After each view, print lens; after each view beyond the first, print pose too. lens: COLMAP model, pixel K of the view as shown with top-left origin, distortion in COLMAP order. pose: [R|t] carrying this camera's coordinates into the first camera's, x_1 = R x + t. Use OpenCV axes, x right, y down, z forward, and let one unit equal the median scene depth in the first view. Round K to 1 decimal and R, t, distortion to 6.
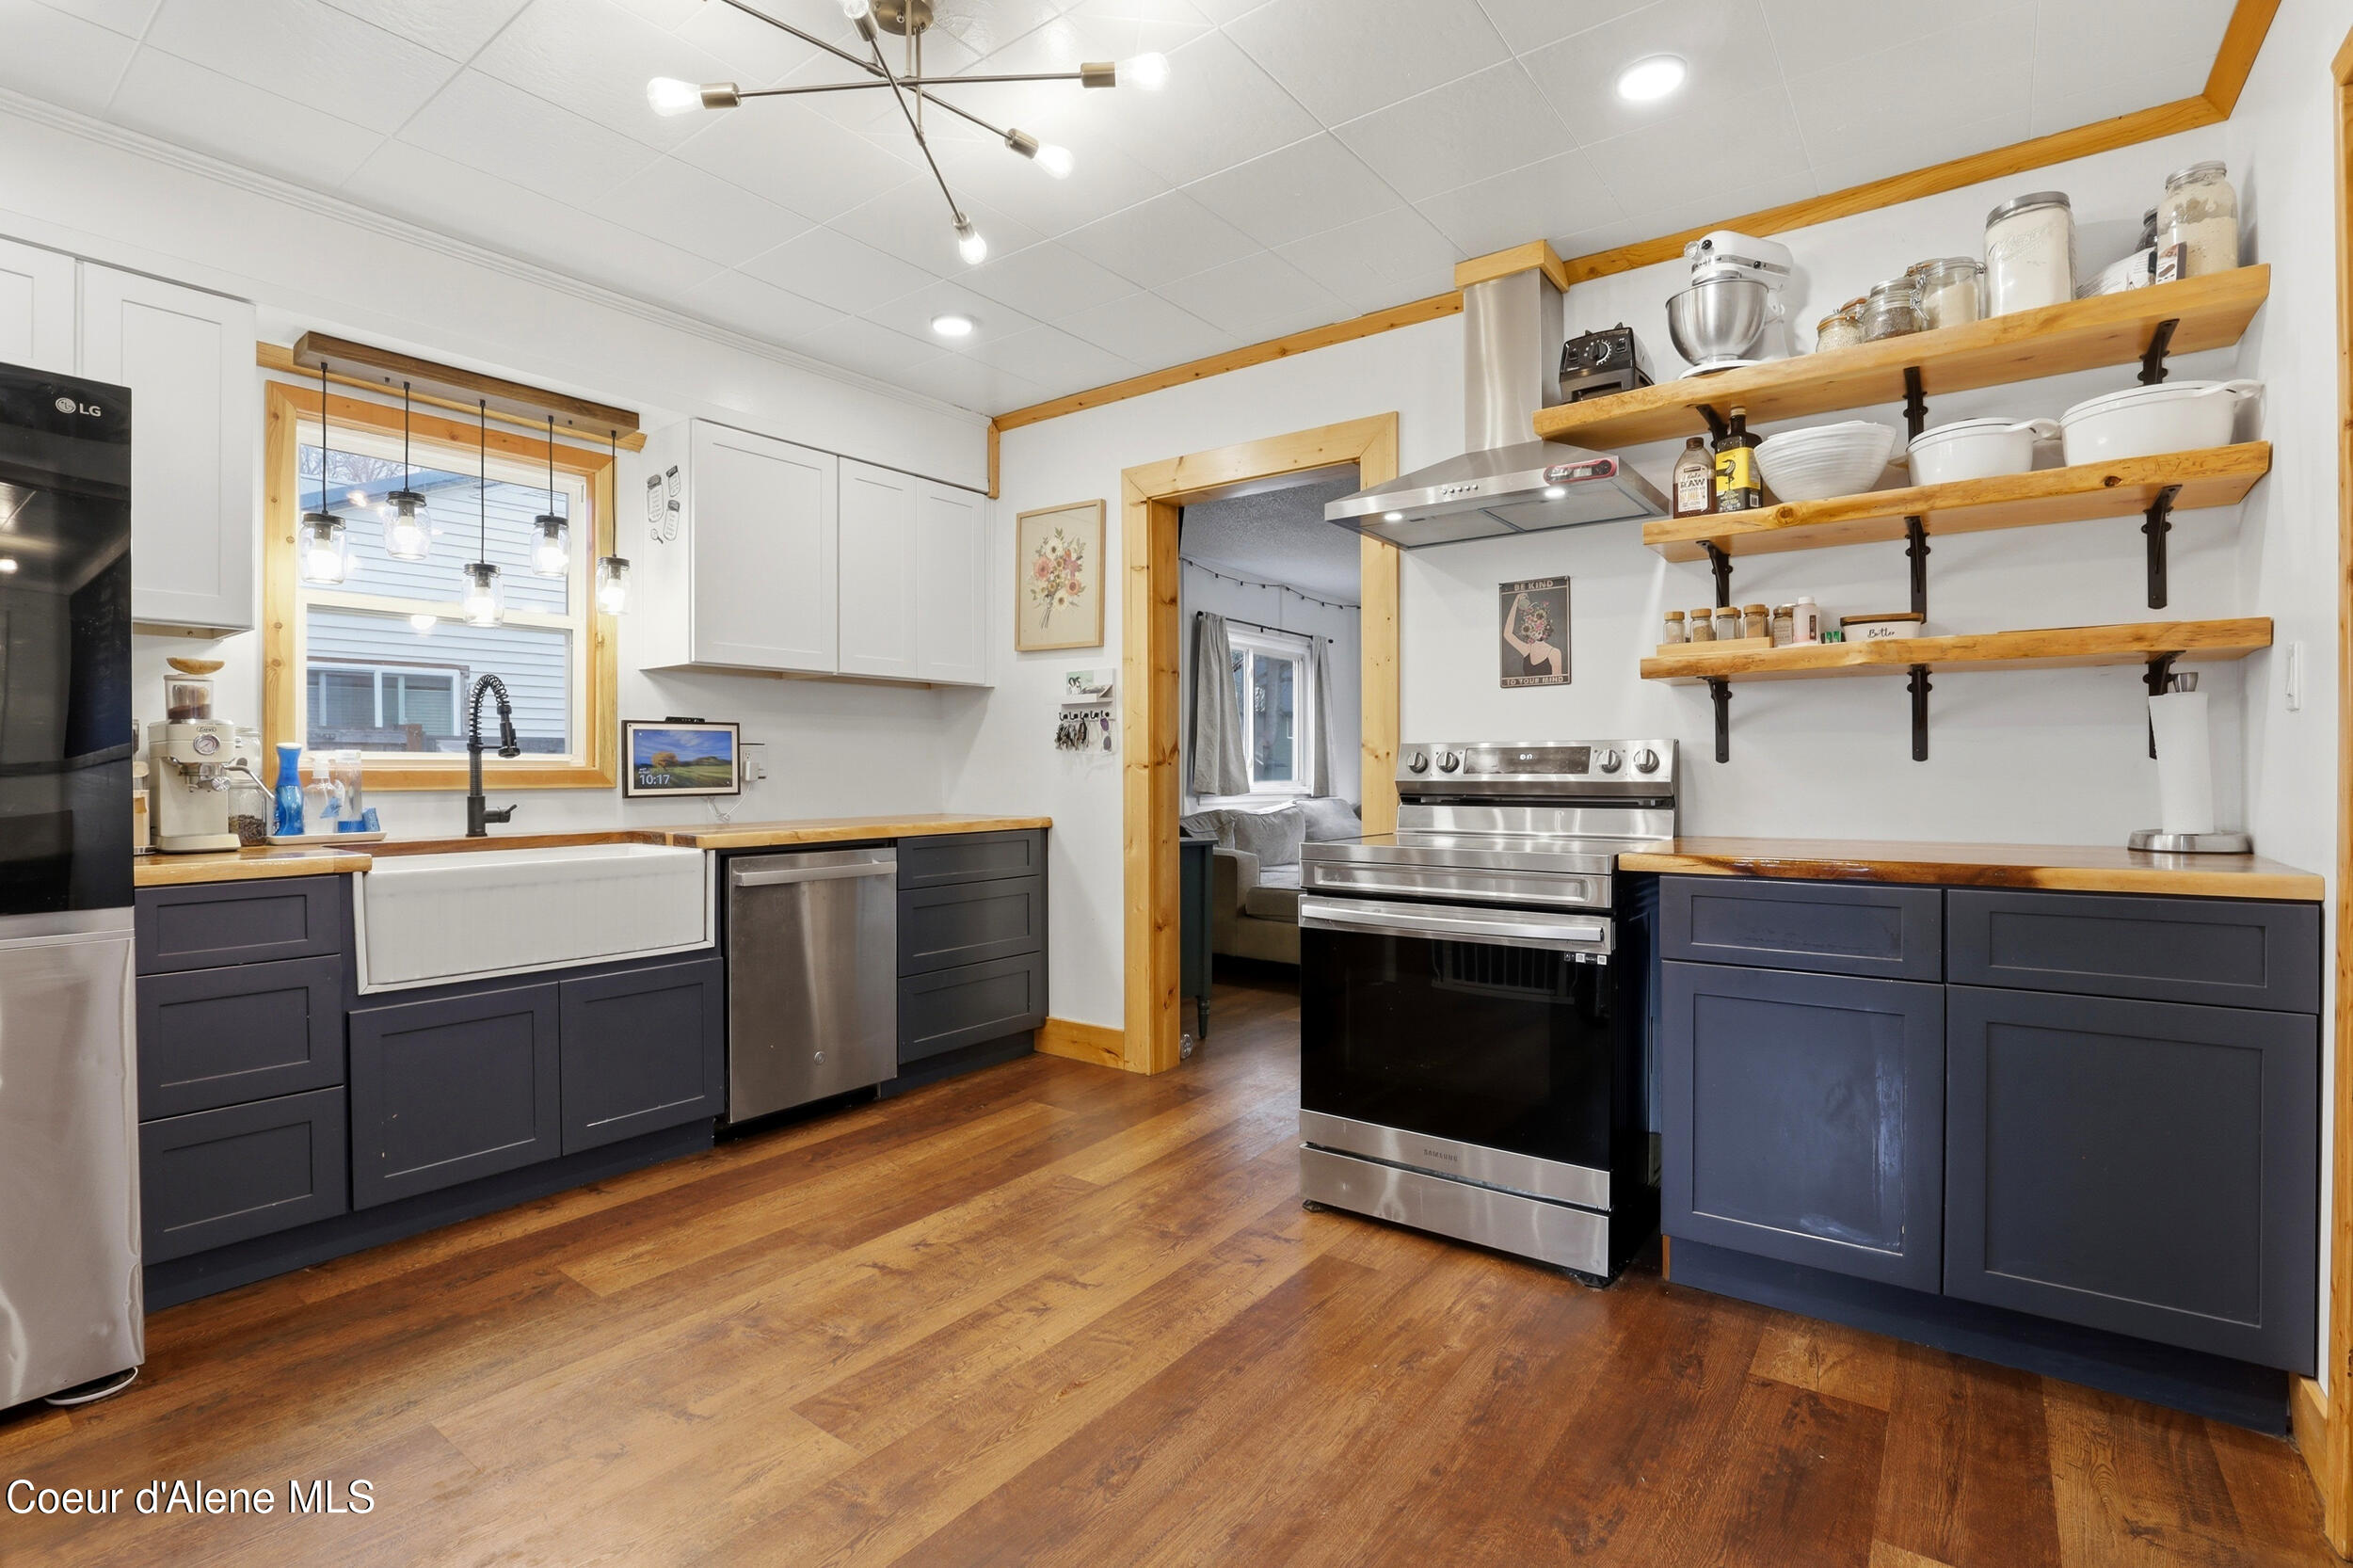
lens RADIAL K [[1094.1, 0, 1168.3], [0, 1094.1, 775.1], [0, 0, 1]] dist [-0.037166, 0.008231]
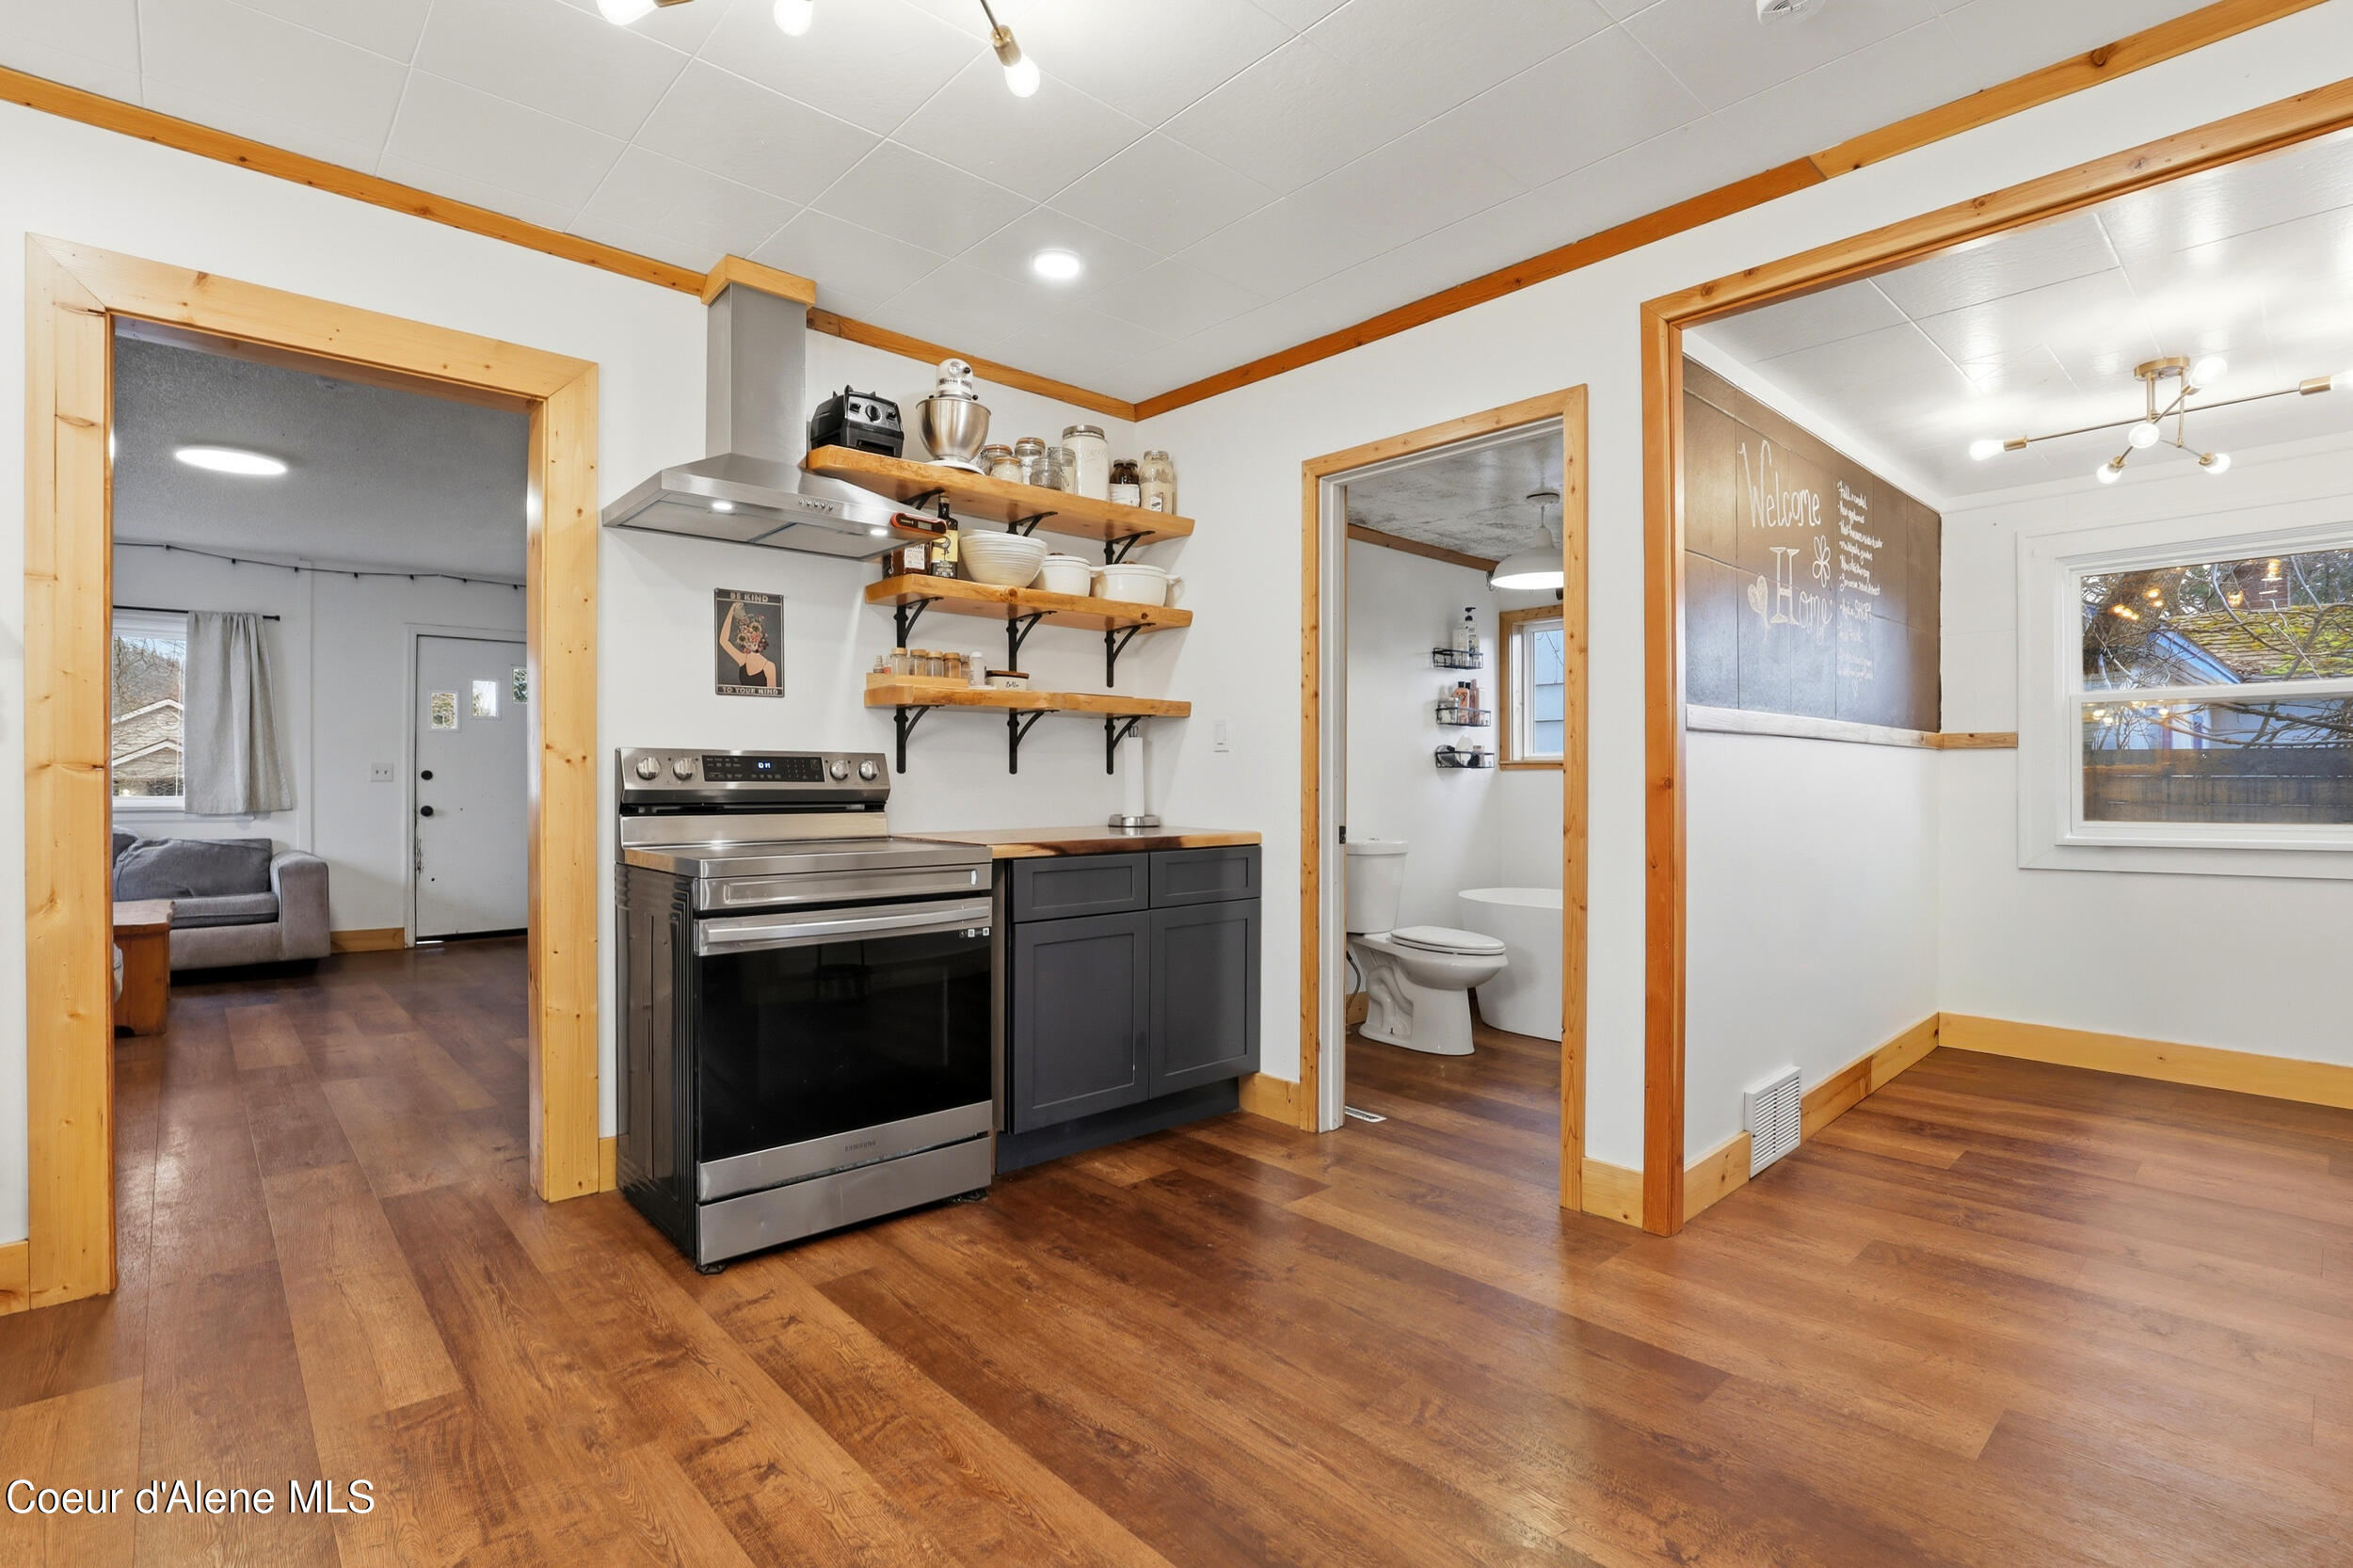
lens RADIAL K [[1111.3, 0, 1176.5], [0, 1111.3, 784.0], [0, 0, 1]] dist [-0.024108, -0.000352]
pose [[0.183151, 0.001649, 0.983083, -0.675081], [-0.000808, 0.999999, -0.001527, 0.002327], [-0.983084, -0.000515, 0.183152, 0.459785]]
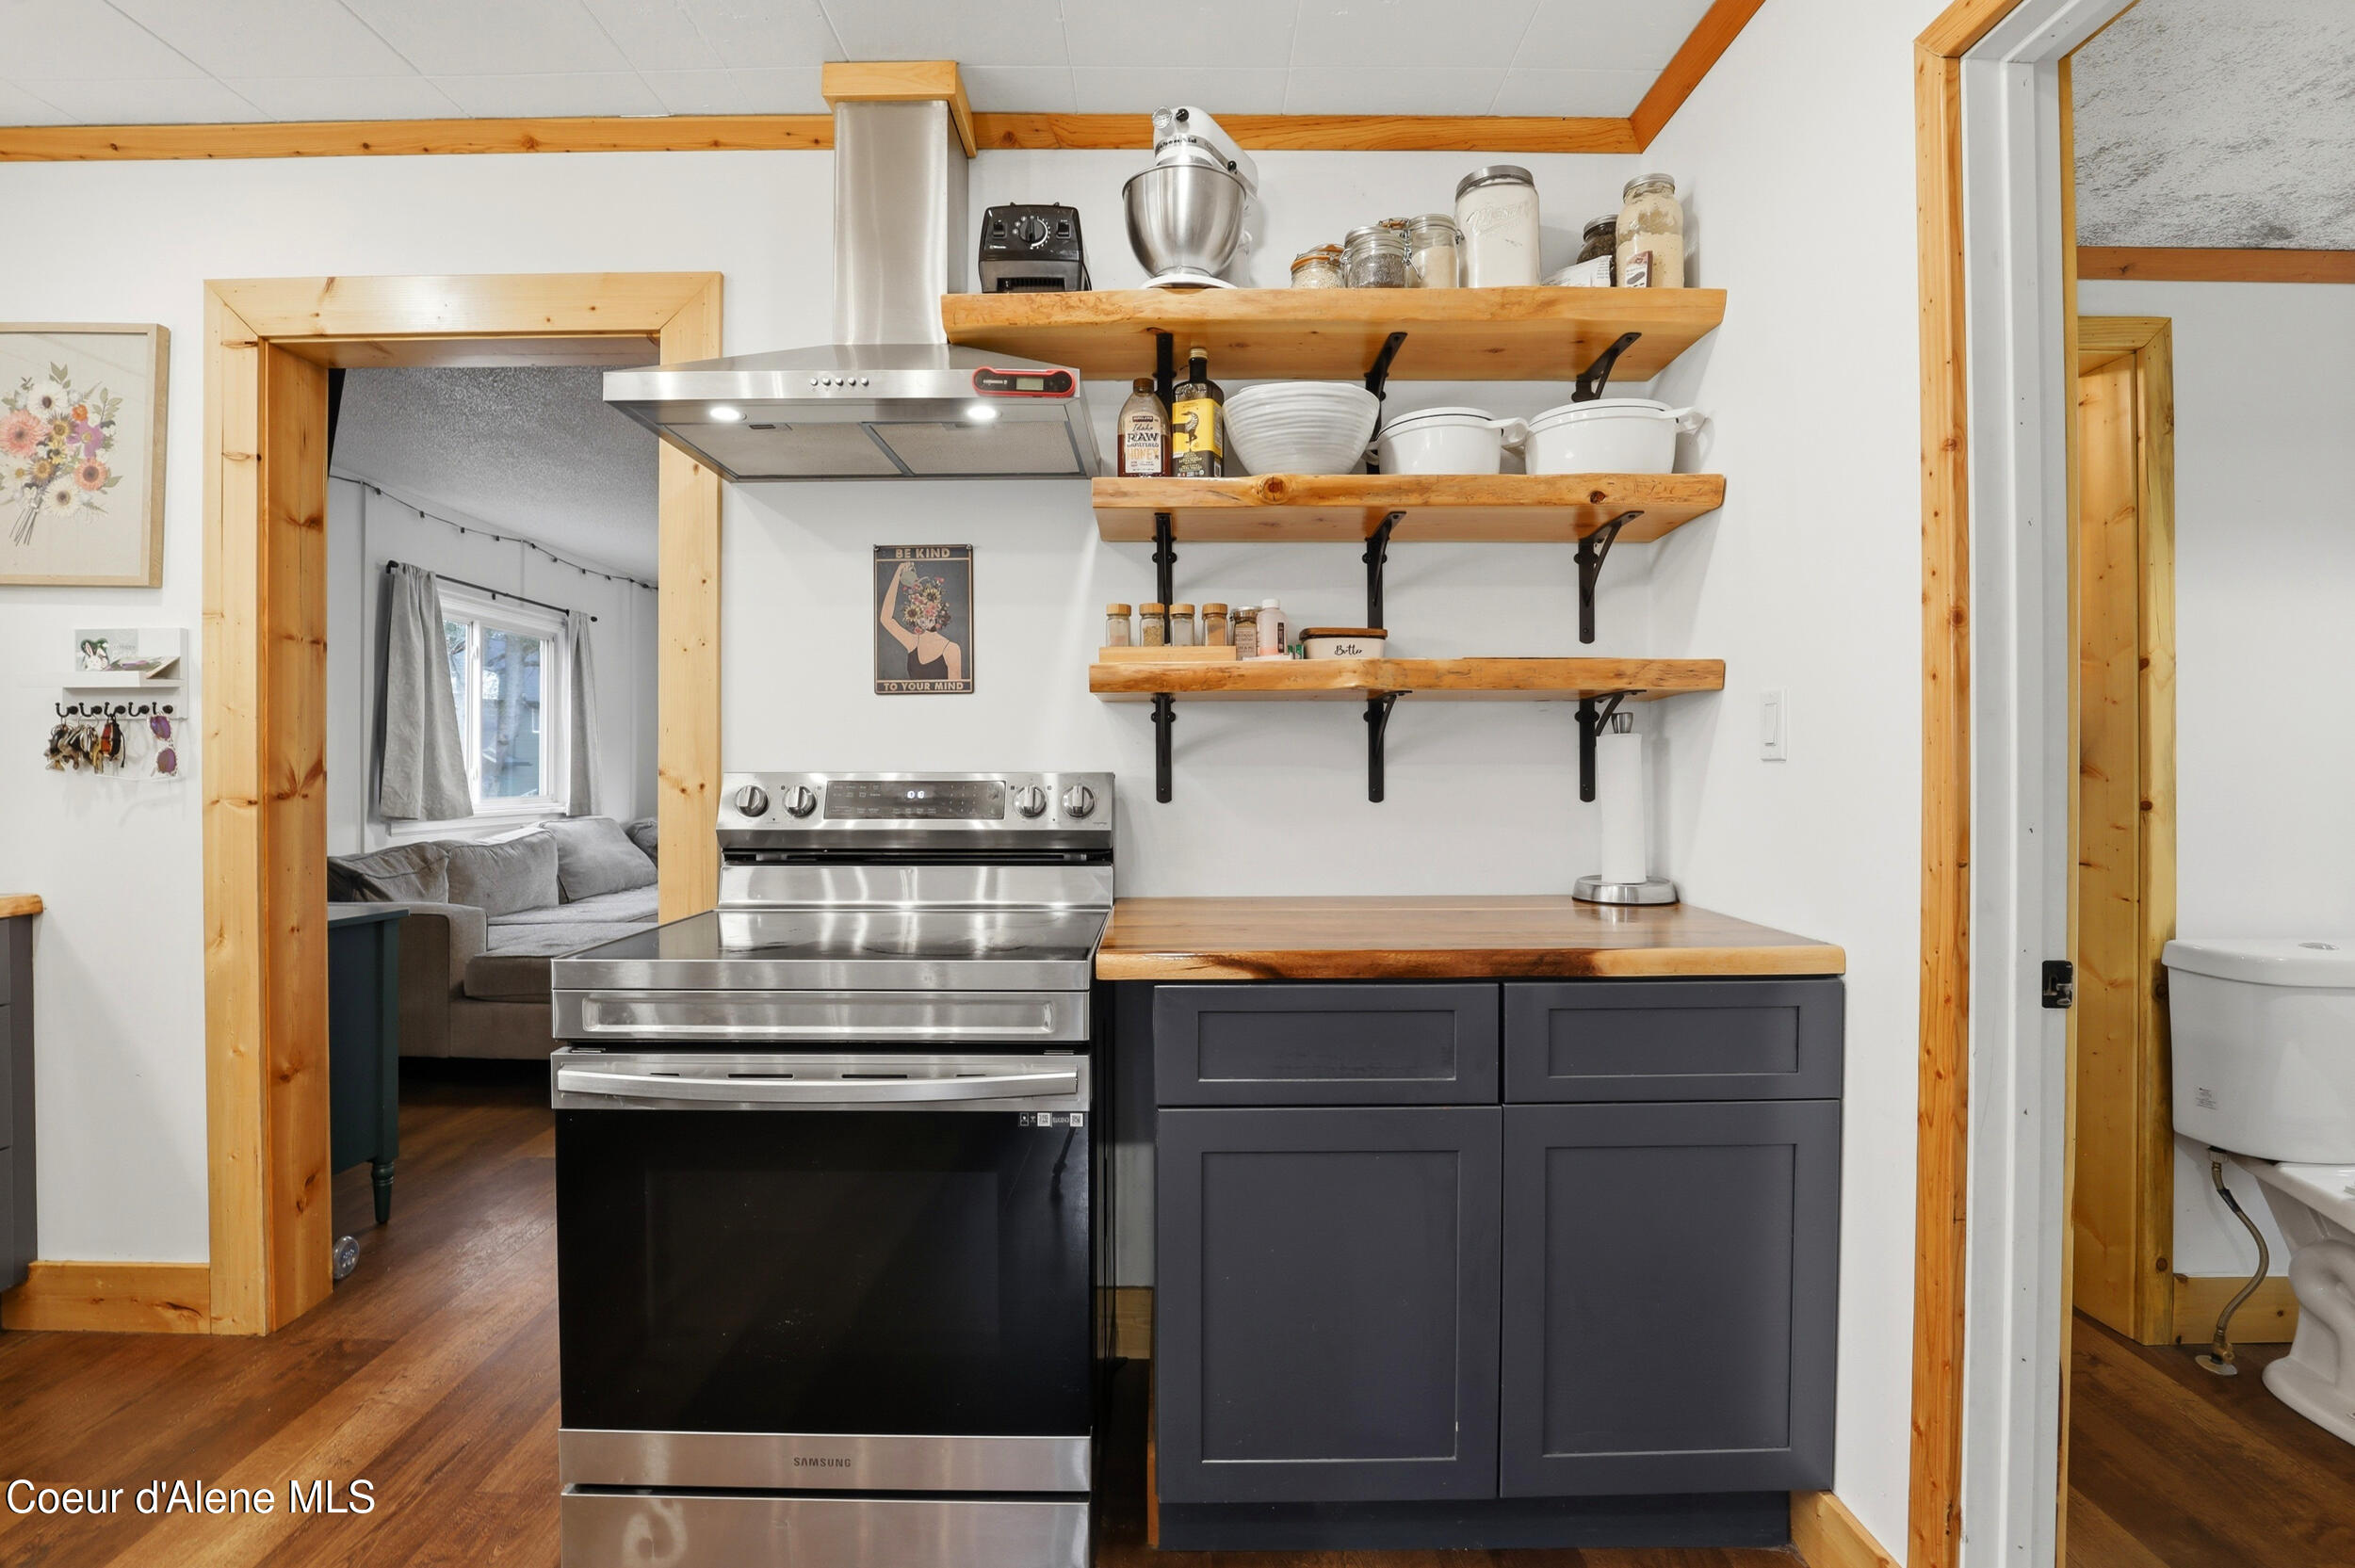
lens RADIAL K [[1087.4, 0, 1170.9], [0, 1087.4, 771.6], [0, 0, 1]] dist [-0.037819, 0.007883]
pose [[0.799331, 0.000680, 0.600890, 0.042427], [-0.000291, 1.000000, -0.000744, -0.033462], [-0.600891, 0.000420, 0.799331, 0.368553]]
